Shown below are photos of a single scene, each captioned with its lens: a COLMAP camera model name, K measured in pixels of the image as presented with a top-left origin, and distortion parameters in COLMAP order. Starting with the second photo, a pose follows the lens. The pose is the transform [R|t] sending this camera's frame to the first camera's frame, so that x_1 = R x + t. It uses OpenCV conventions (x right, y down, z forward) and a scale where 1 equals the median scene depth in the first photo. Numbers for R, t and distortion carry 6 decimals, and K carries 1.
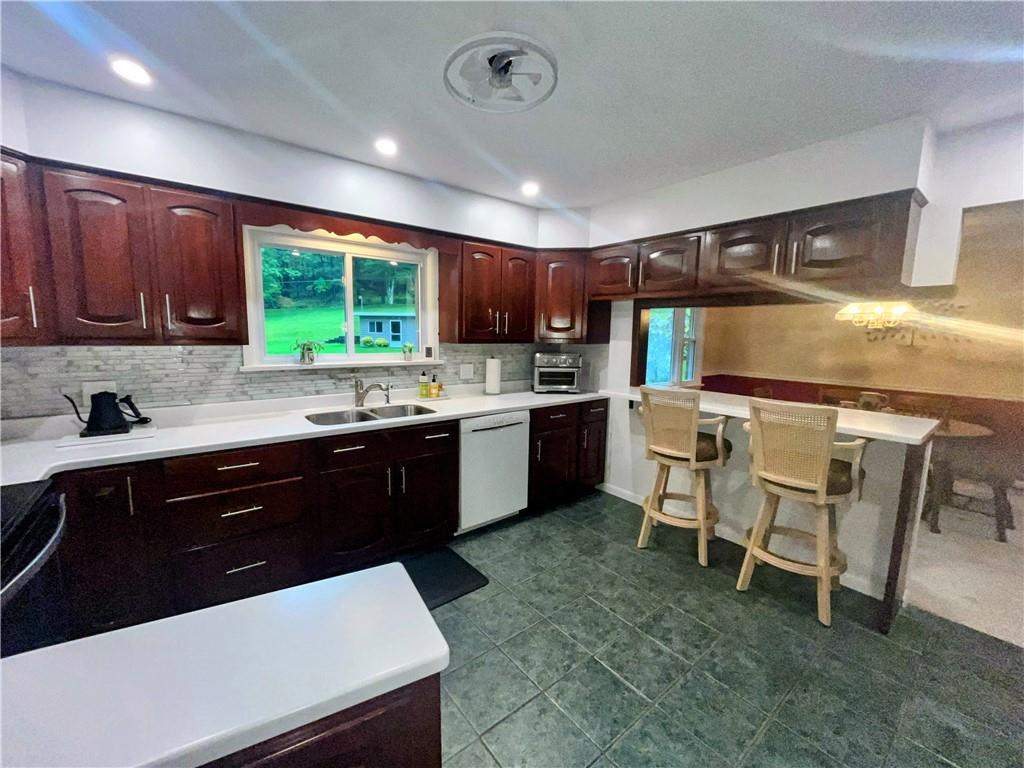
lens RADIAL K [[414.4, 0, 511.1], [0, 414.4, 384.1], [0, 0, 1]] dist [-0.002601, -0.000598]
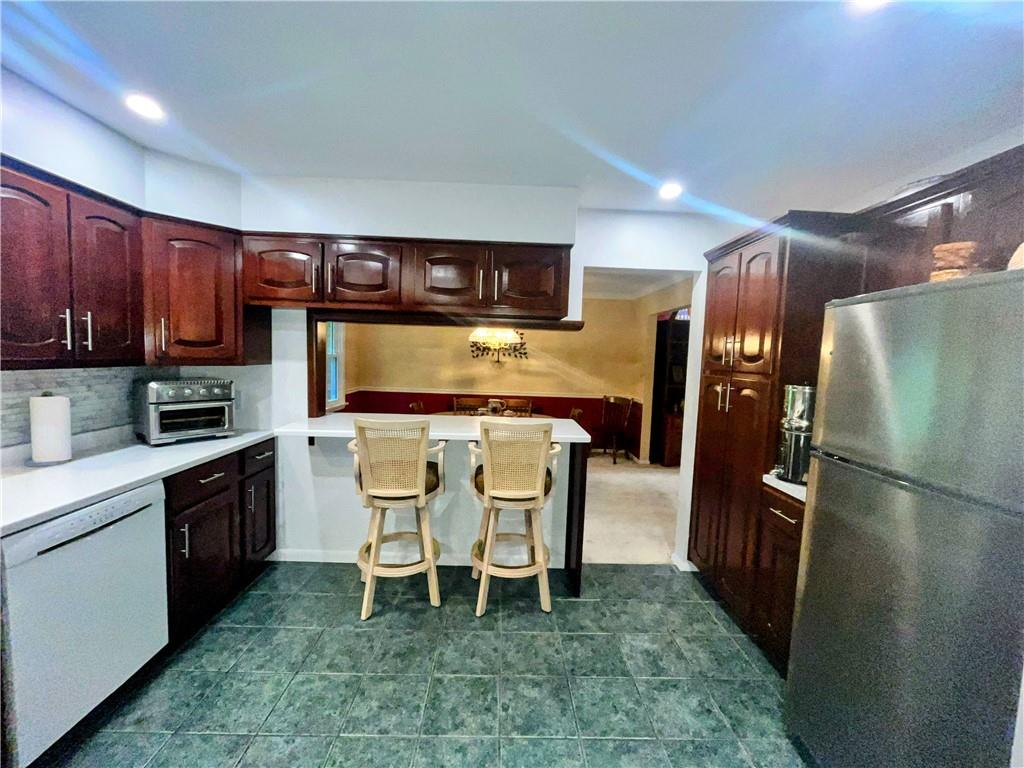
lens RADIAL K [[414.4, 0, 512.0], [0, 414.4, 384.3], [0, 0, 1]] dist [-0.002601, -0.000598]
pose [[0.606812, -0.053800, 0.793022, -0.112291], [0.078385, 0.996894, 0.007652, -0.038096], [-0.790971, 0.057517, 0.609144, 0.230766]]
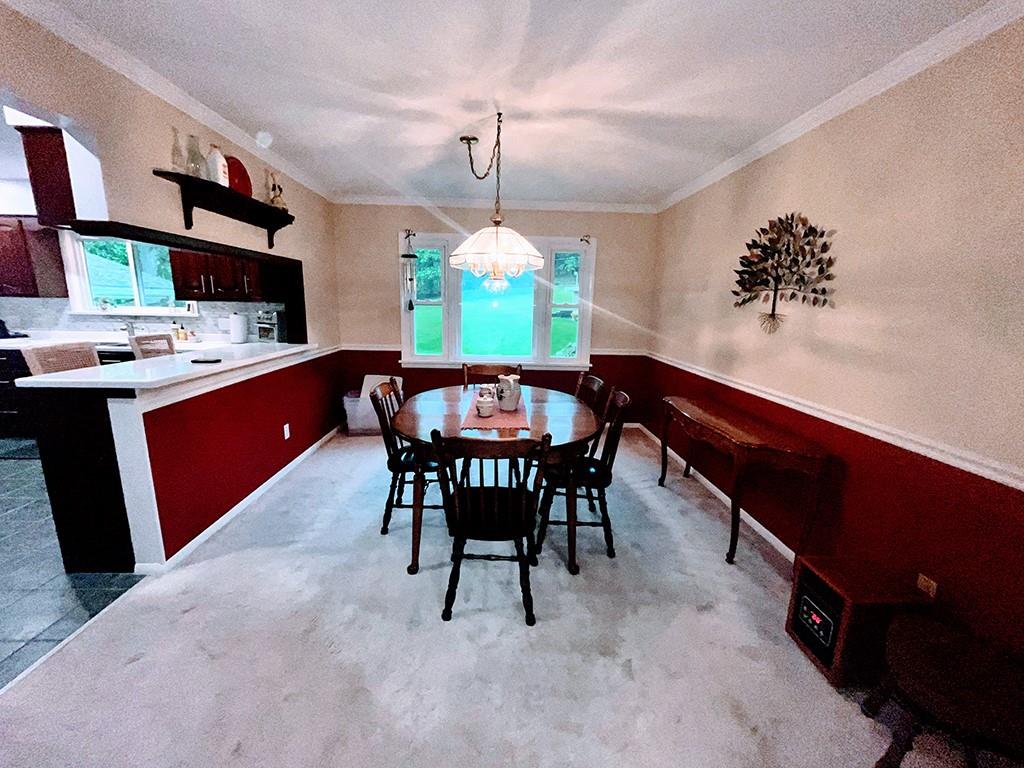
lens RADIAL K [[414.4, 0, 508.1], [0, 414.4, 382.9], [0, 0, 1]] dist [-0.002601, -0.000598]
pose [[0.799847, 0.114919, -0.589099, 1.504789], [-0.083495, 0.993260, 0.080397, -0.028399], [0.594368, -0.015118, 0.804051, 0.534329]]
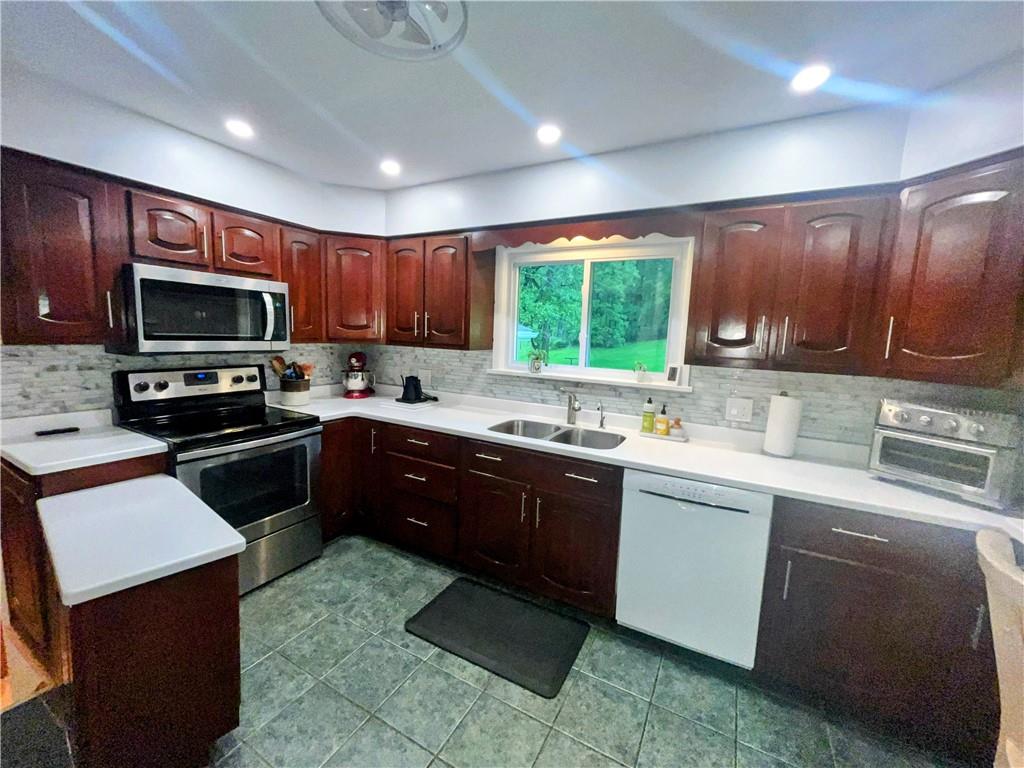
lens RADIAL K [[414.4, 0, 507.5], [0, 414.4, 383.5], [0, 0, 1]] dist [-0.002601, -0.000598]
pose [[0.376612, 0.110212, -0.919792, 0.382788], [-0.146533, 0.987485, 0.058325, -0.061265], [0.914708, 0.112814, 0.388048, 0.450295]]
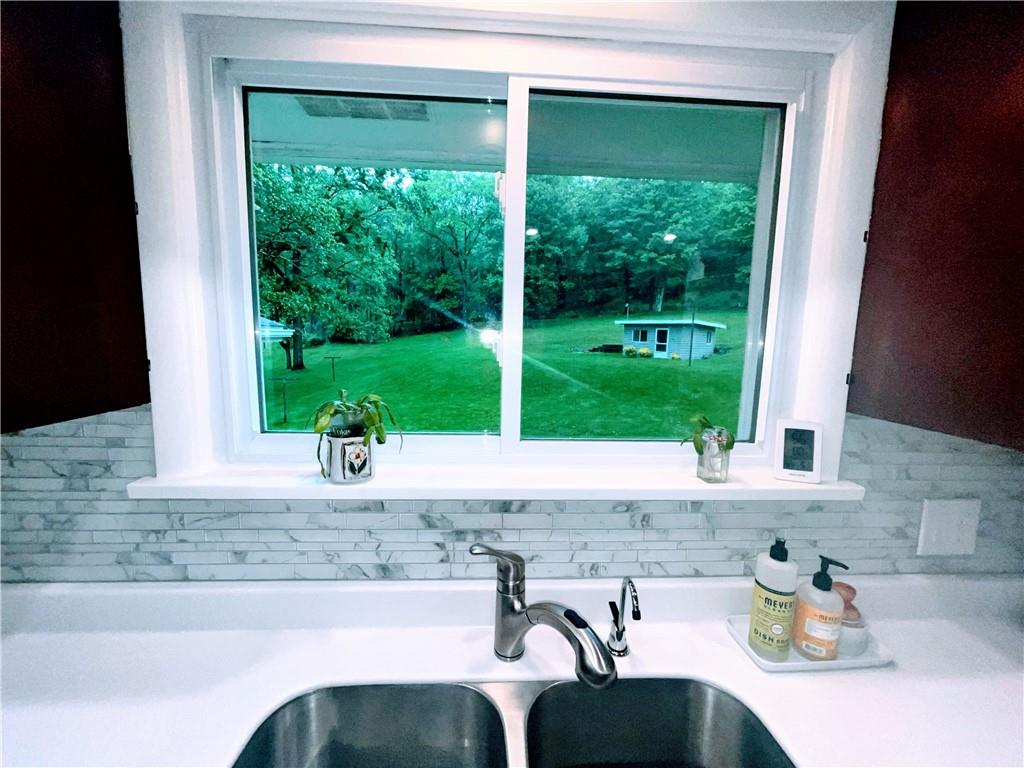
lens RADIAL K [[414.4, 0, 509.8], [0, 414.4, 386.1], [0, 0, 1]] dist [-0.002601, -0.000598]
pose [[0.814653, 0.073222, -0.575307, -0.203690], [-0.081856, 0.996584, 0.010929, -0.106064], [0.574143, 0.038189, 0.817864, 0.701165]]
